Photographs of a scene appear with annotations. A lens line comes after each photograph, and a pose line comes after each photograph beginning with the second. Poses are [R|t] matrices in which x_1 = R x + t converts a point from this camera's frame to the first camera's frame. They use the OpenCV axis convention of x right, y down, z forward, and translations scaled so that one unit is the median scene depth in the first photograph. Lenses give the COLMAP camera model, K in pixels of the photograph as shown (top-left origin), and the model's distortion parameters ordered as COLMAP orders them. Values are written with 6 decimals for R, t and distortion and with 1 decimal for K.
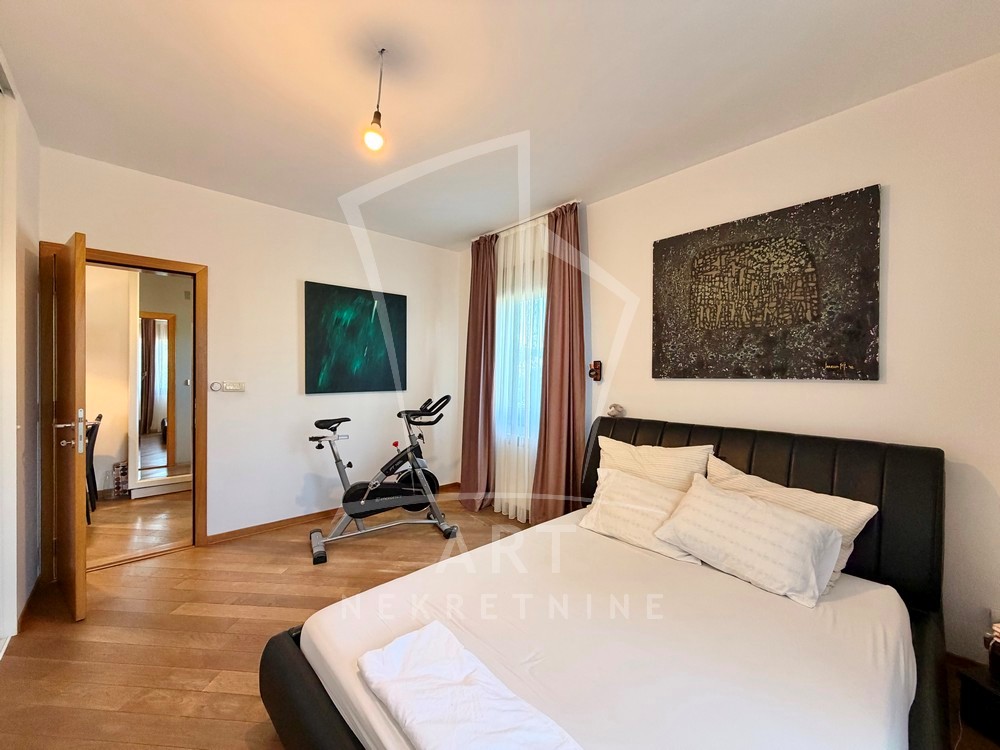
lens RADIAL K [[401.6, 0, 506.8], [0, 401.6, 373.6], [0, 0, 1]] dist [0.003590, -0.000173]
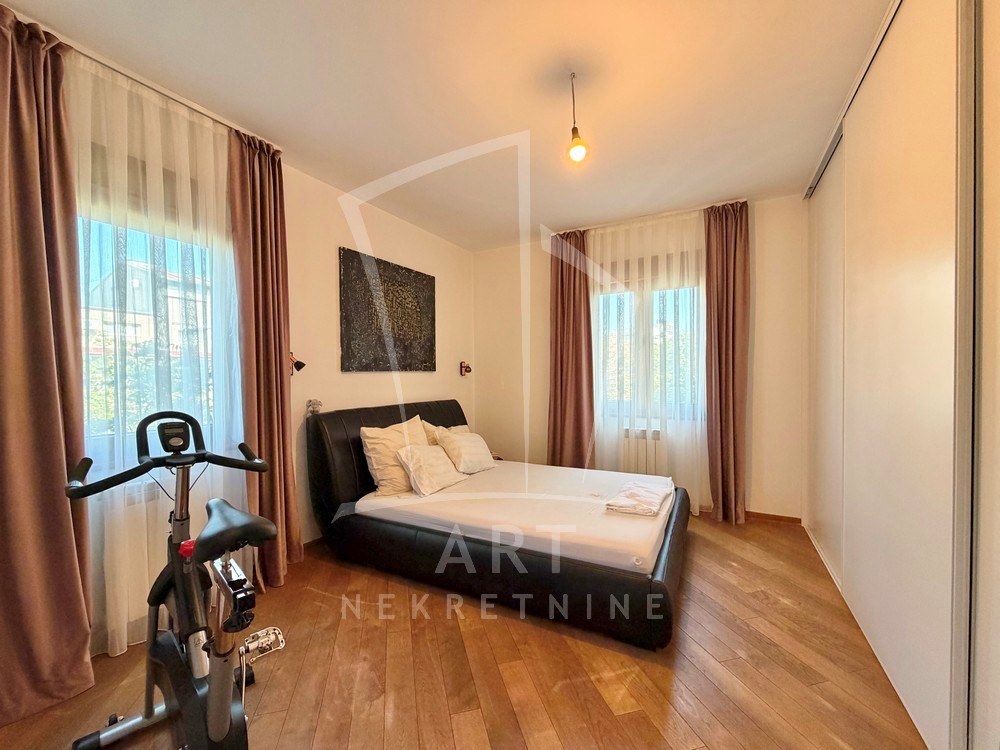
lens RADIAL K [[401.6, 0, 495.4], [0, 401.6, 381.0], [0, 0, 1]] dist [0.003590, -0.000173]
pose [[-0.294055, -0.025660, 0.955444, -0.964863], [-0.001275, 0.999649, 0.026455, 0.008695], [-0.955788, 0.006561, -0.293985, 1.103991]]
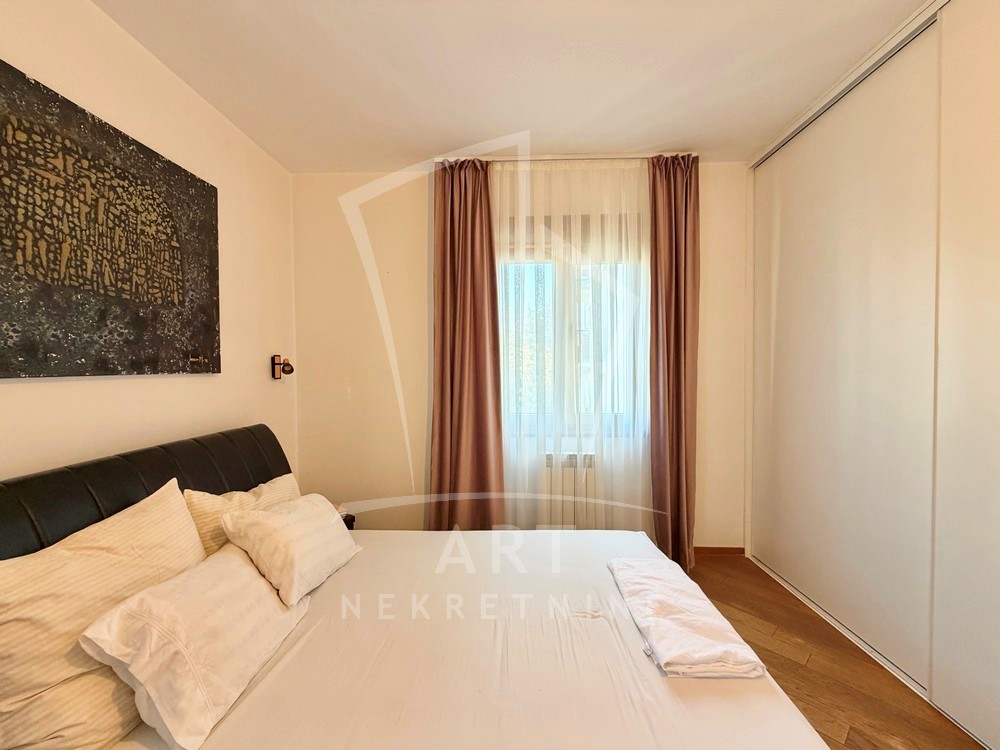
lens RADIAL K [[401.6, 0, 498.7], [0, 401.6, 375.2], [0, 0, 1]] dist [0.003590, -0.000173]
pose [[-0.693174, -0.020206, 0.720487, -0.303716], [-0.006000, 0.999734, 0.022266, -0.005286], [-0.720745, 0.011112, -0.693111, 1.013368]]
